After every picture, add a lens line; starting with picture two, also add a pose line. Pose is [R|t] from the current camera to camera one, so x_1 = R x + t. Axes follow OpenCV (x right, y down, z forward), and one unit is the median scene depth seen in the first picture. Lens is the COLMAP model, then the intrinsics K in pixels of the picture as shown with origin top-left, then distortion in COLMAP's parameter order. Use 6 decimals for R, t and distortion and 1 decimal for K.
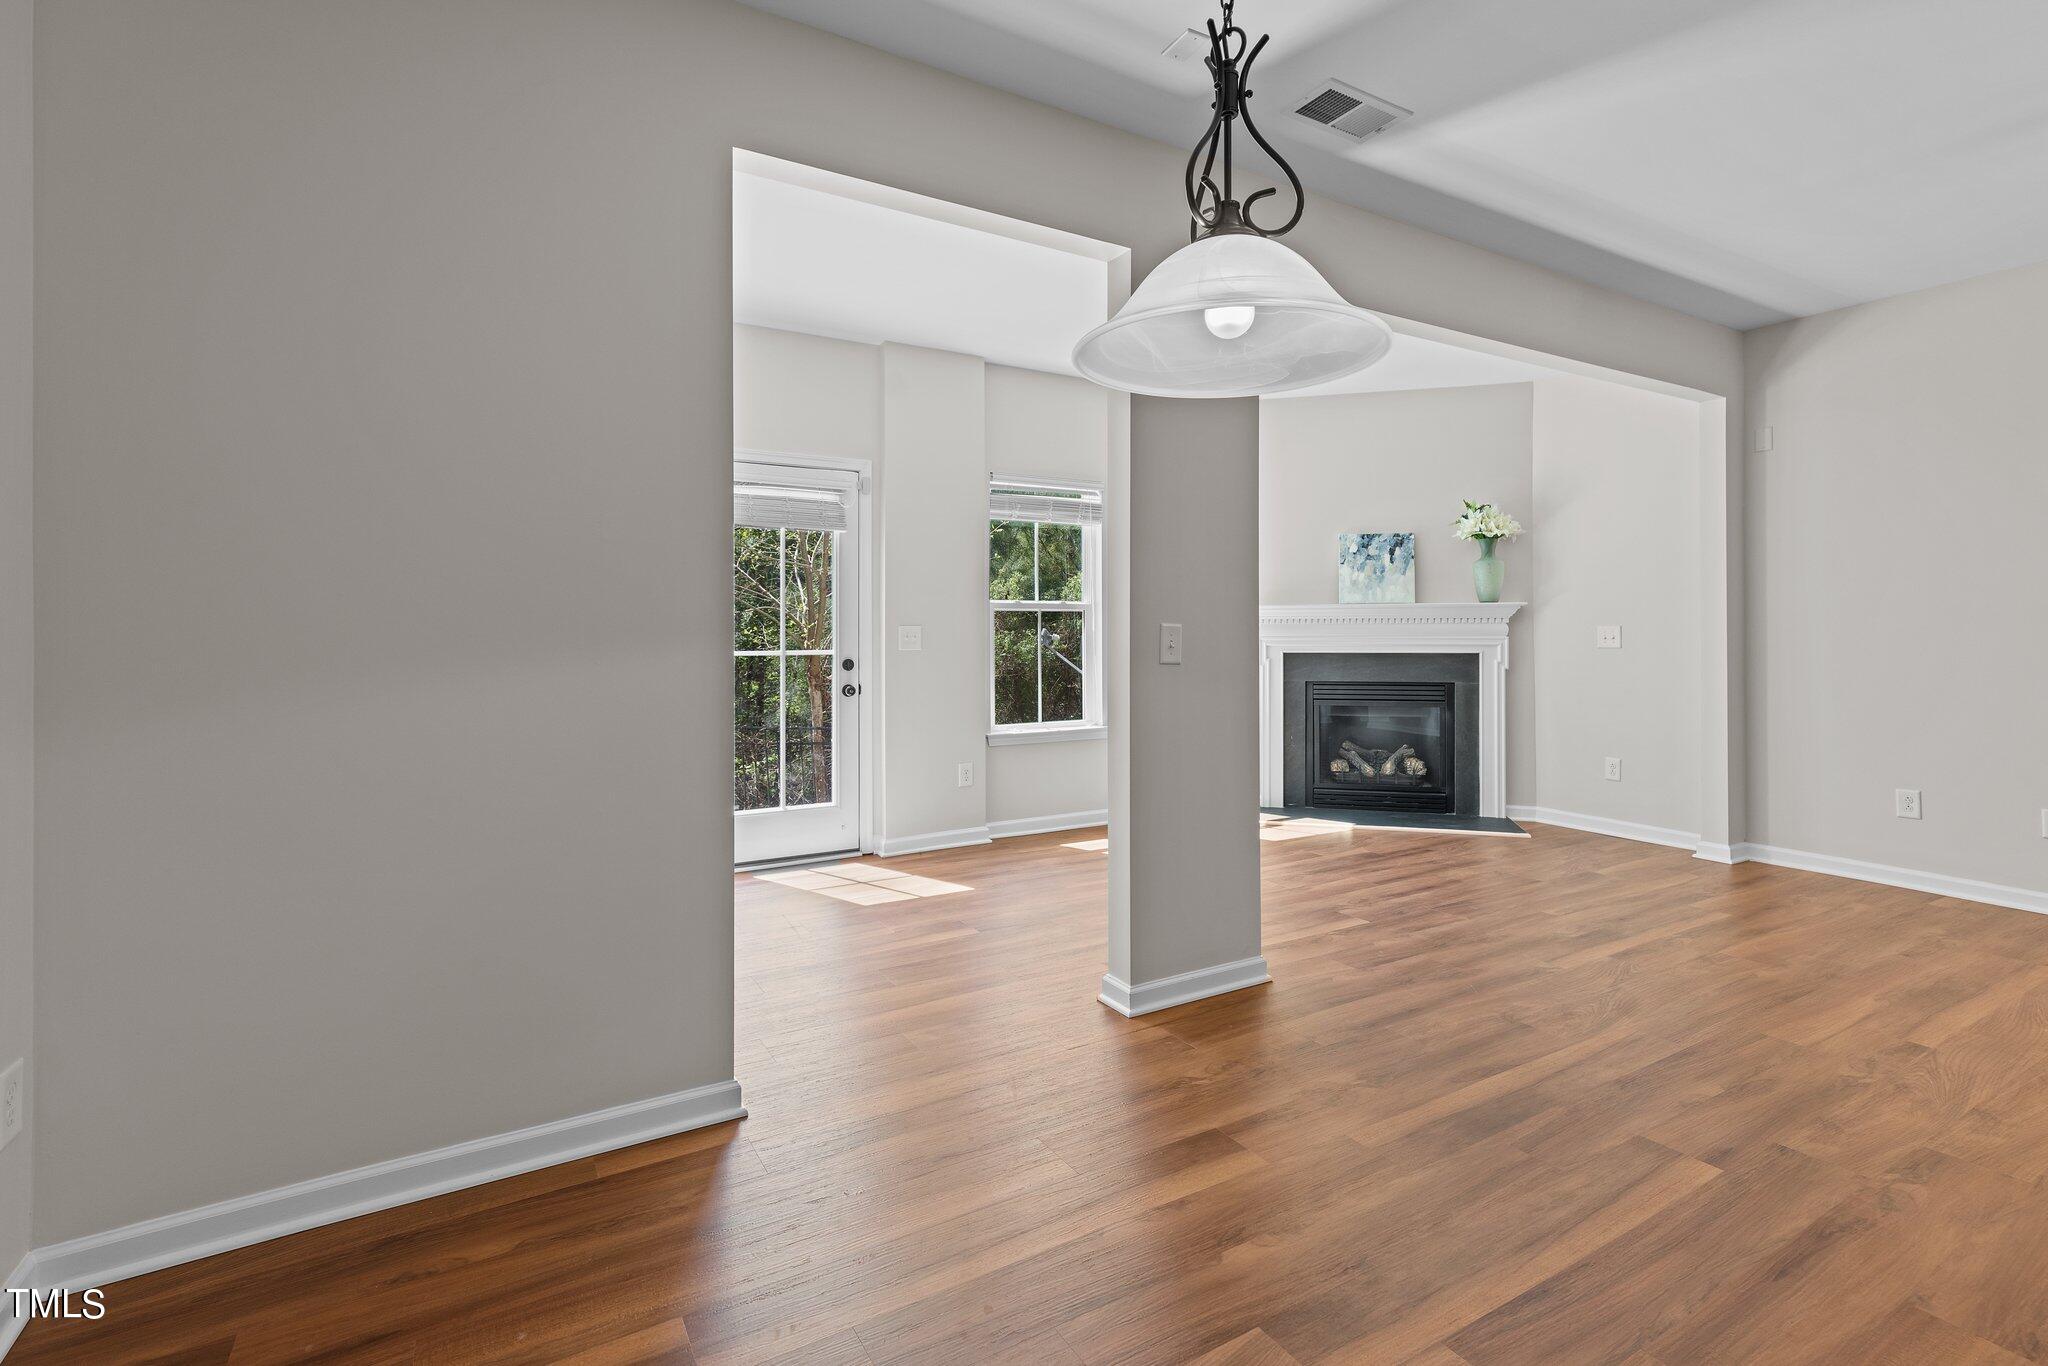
lens RADIAL K [[940.7, 0, 1030.4], [0, 940.7, 628.4], [0, 0, 1]] dist [0.002525, -0.000037]
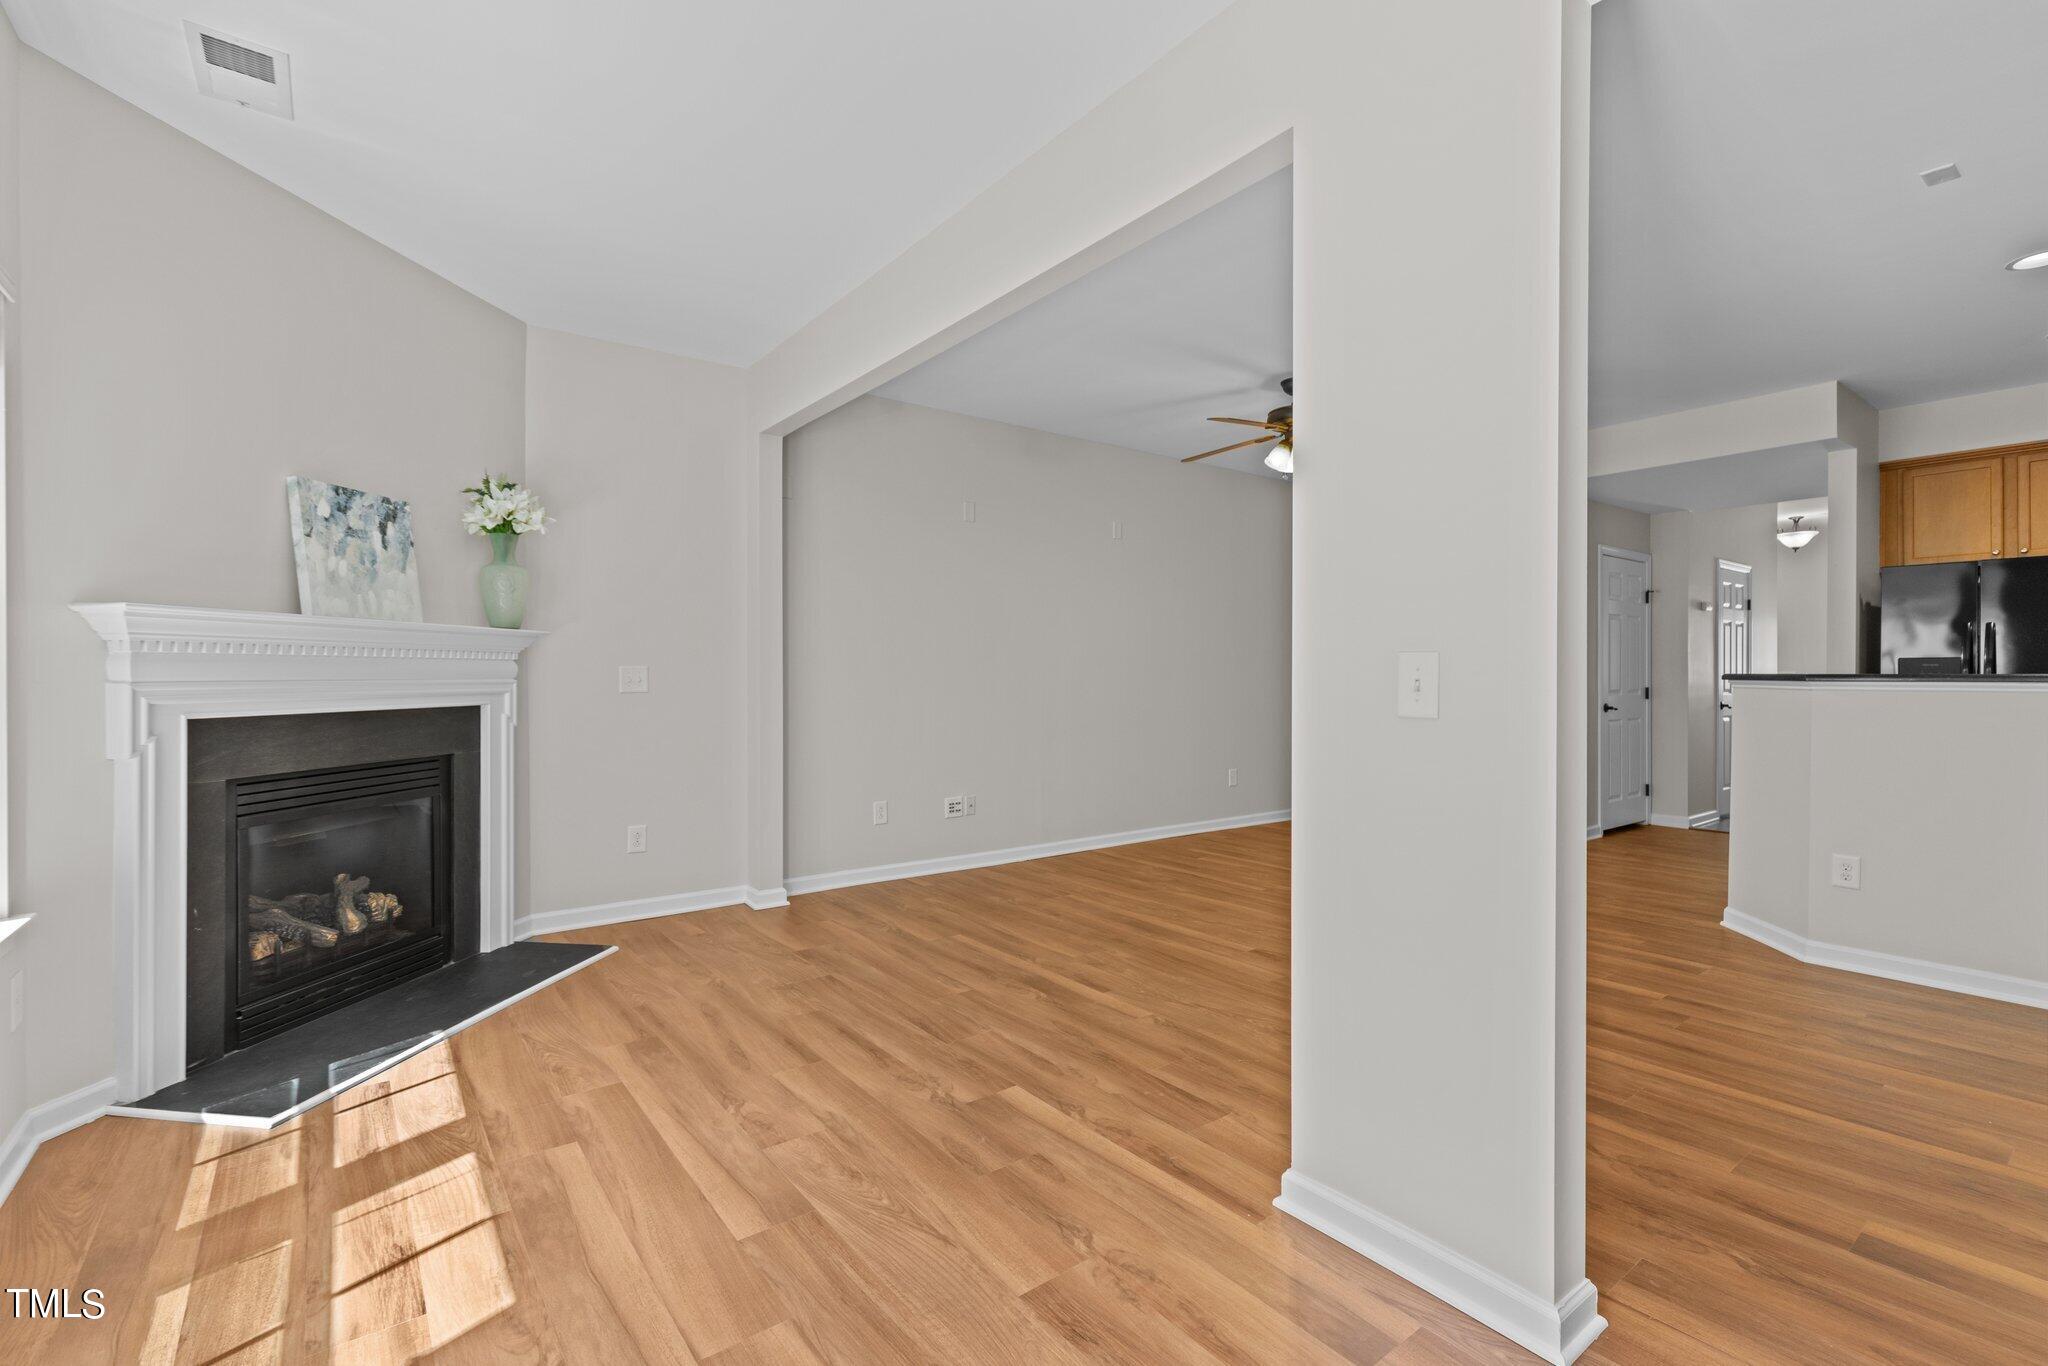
lens RADIAL K [[916.8, 0, 1025.3], [0, 916.8, 678.1], [0, 0, 1]] dist [0.002457, 0.000651]
pose [[-0.117895, -0.002935, 0.993022, -0.207350], [-0.002860, 0.999992, 0.002616, 0.004776], [-0.993022, -0.002532, -0.117903, 0.708296]]
